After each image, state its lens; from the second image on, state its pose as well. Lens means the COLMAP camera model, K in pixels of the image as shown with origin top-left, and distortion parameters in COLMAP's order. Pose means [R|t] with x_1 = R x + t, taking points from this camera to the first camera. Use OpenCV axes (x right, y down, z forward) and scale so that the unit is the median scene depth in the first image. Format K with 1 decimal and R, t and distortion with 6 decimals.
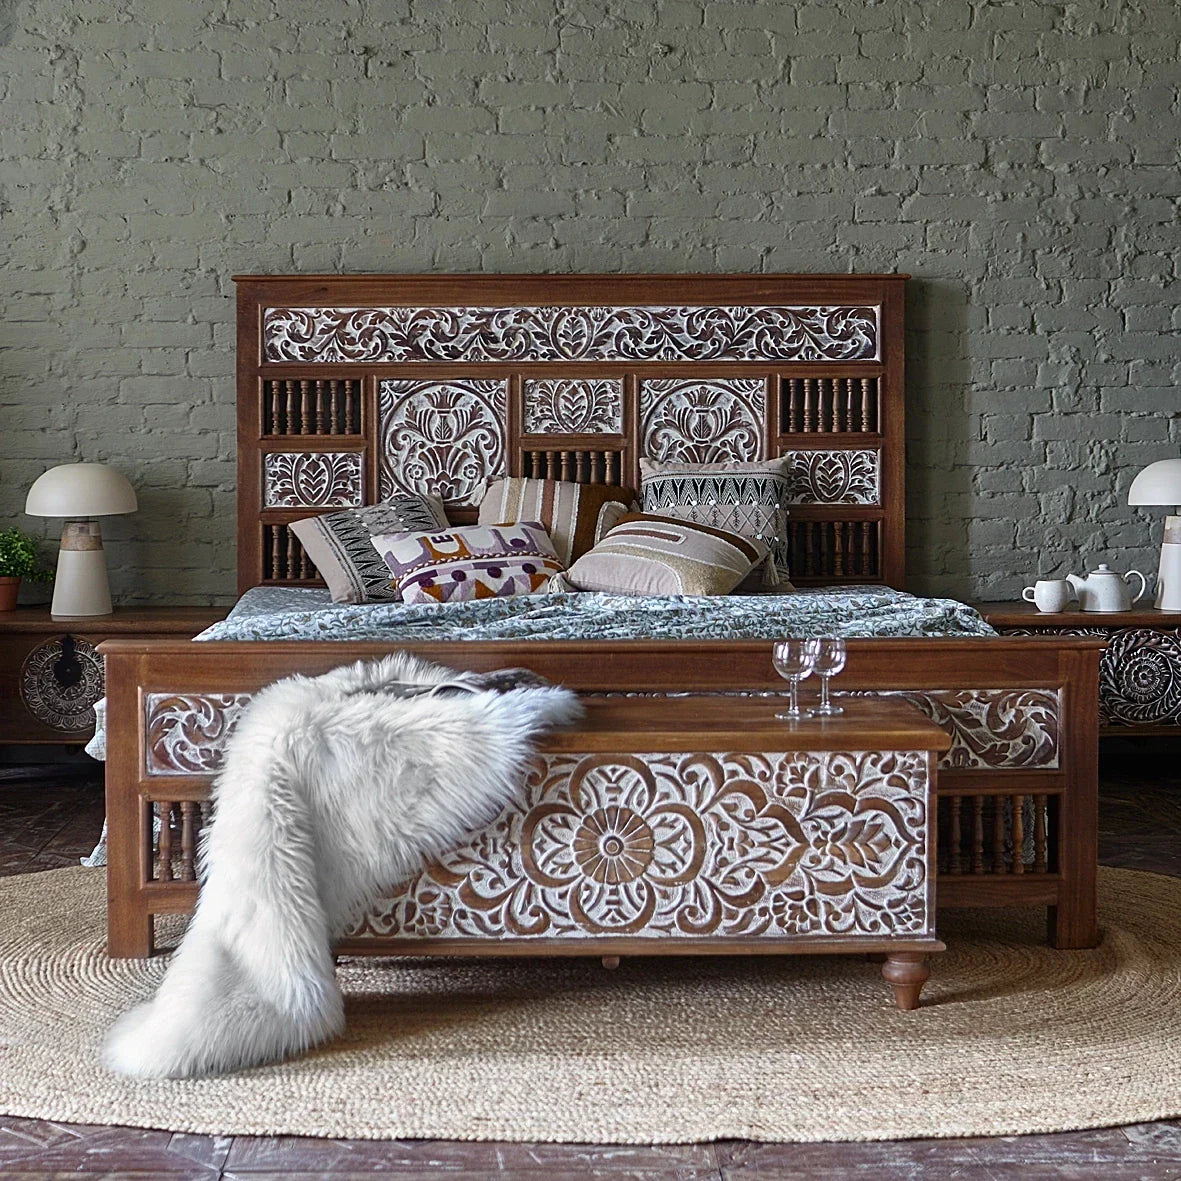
lens RADIAL K [[1798.3, 0, 590.5], [0, 1798.3, 590.5], [0, 0, 1]] dist [-0.070894, 0.010025]
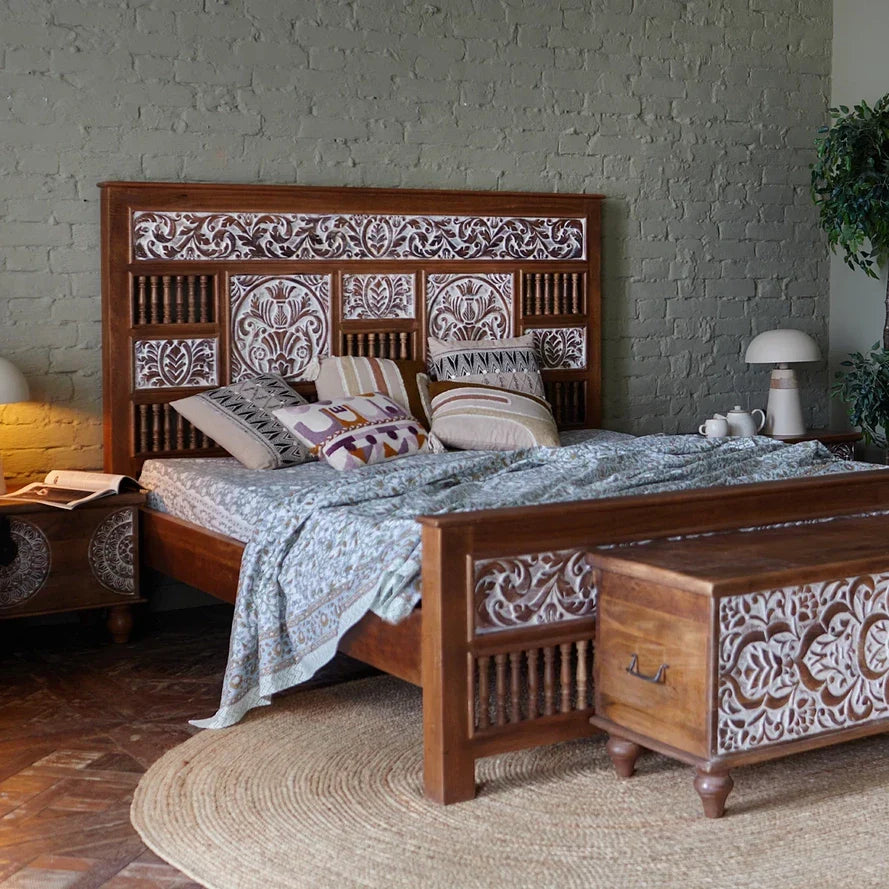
lens RADIAL K [[1342.4, 0, 276.3], [0, 1342.4, 448.1], [0, 0, 1]] dist [-0.072005, 0.011134]
pose [[0.898117, -0.059789, 0.435674, -0.477739], [0.054455, 0.998210, 0.024732, -0.025822], [-0.436373, 0.001512, 0.899765, 0.209549]]
